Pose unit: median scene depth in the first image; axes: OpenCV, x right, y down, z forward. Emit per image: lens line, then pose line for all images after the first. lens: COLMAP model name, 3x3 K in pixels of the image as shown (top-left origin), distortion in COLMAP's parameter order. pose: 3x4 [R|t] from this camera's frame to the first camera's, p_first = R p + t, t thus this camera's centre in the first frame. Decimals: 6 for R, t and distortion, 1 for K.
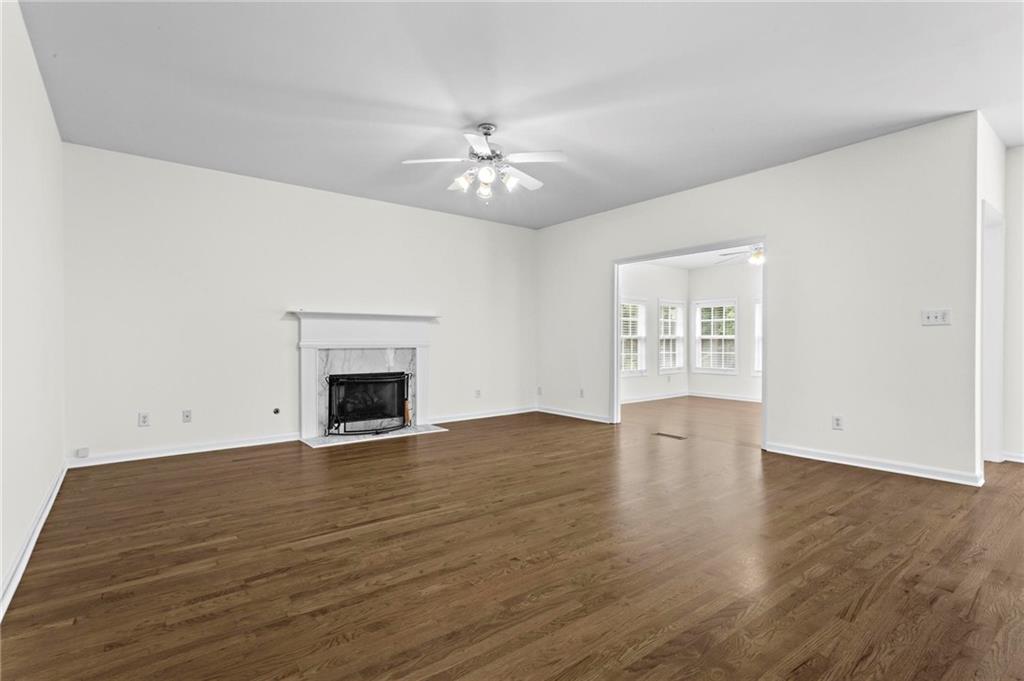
lens RADIAL K [[490.2, 0, 529.7], [0, 490.2, 349.8], [0, 0, 1]] dist [-0.002036, 0.001009]
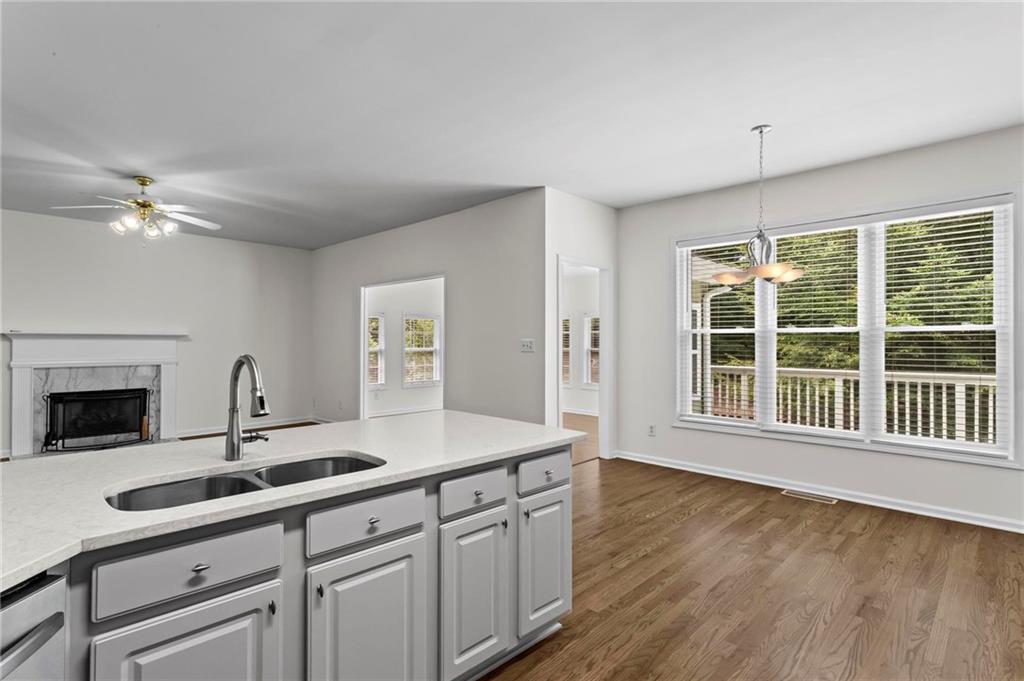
lens RADIAL K [[490.2, 0, 507.8], [0, 490.2, 337.0], [0, 0, 1]] dist [-0.002036, 0.001009]
pose [[0.990811, 0.002572, 0.135227, 0.385525], [0.001734, 0.999496, -0.031710, -0.030678], [-0.135240, 0.031654, 0.990307, -0.149274]]
